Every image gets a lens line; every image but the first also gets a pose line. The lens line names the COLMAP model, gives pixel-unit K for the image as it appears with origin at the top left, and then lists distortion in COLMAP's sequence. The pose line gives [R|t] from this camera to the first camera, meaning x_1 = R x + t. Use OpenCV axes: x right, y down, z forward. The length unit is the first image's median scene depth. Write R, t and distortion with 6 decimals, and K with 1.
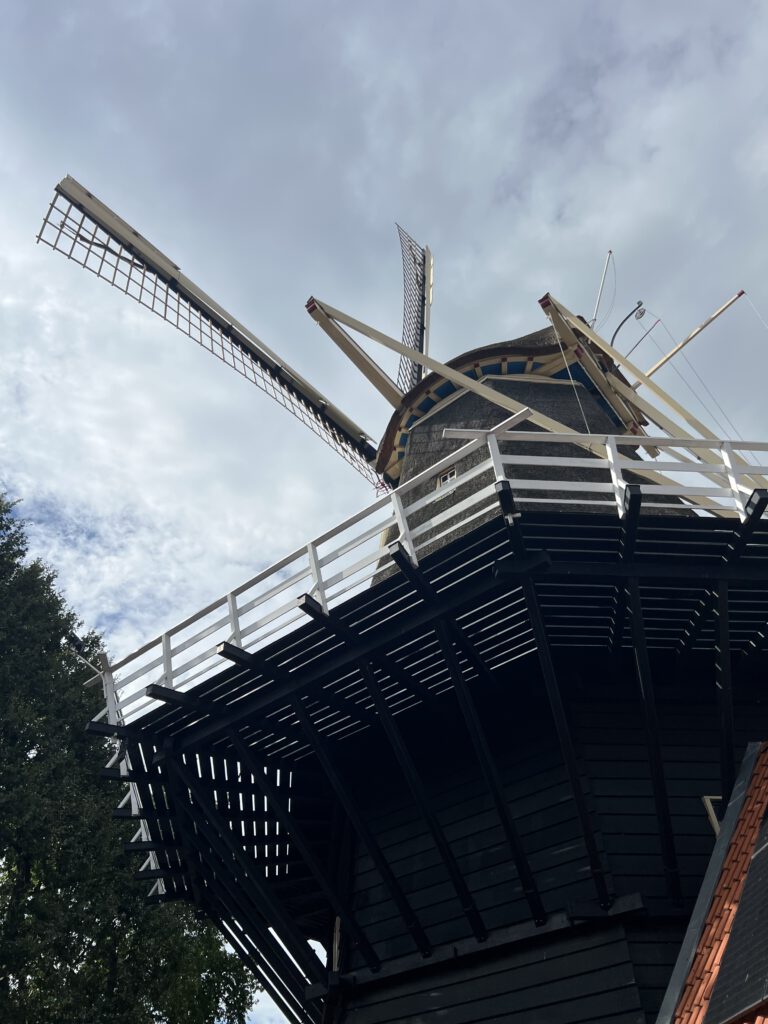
lens RADIAL K [[784.1, 0, 384.2], [0, 784.1, 512.6], [0, 0, 1]] dist [0.002117, 0.001122]
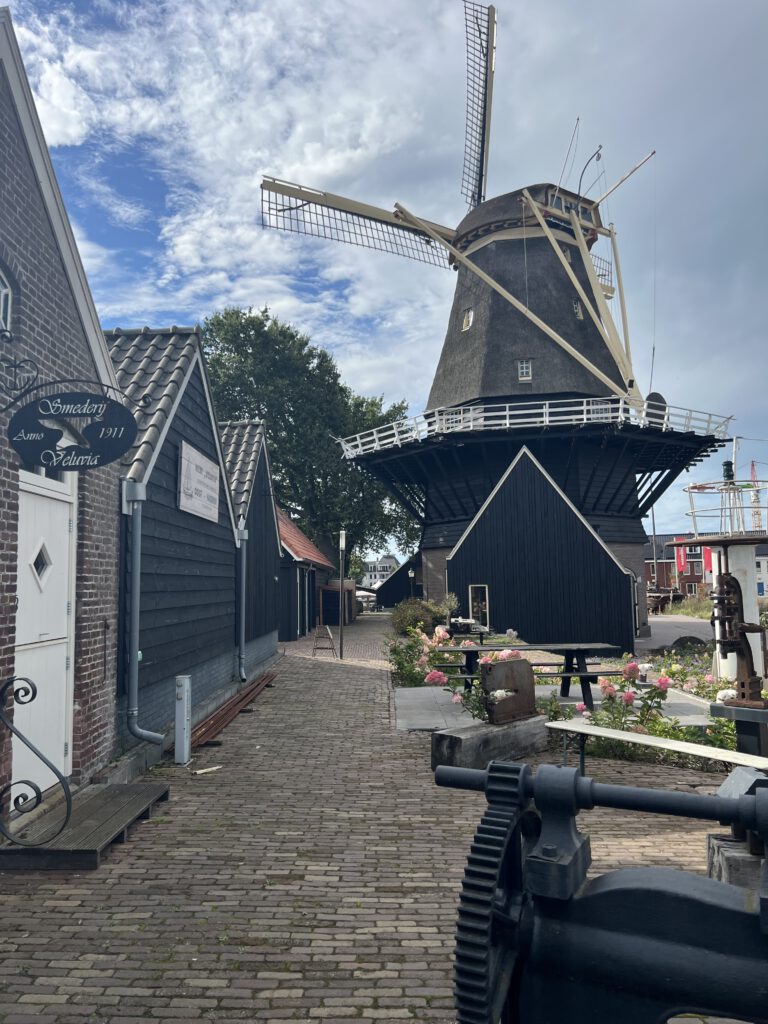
lens RADIAL K [[784.1, 0, 386.8], [0, 784.1, 511.0], [0, 0, 1]] dist [0.002117, 0.001122]
pose [[0.967183, -0.013314, -0.253732, 0.378980], [0.161358, 0.803582, 0.572905, -0.825610], [0.196266, -0.595046, 0.779359, -0.963263]]
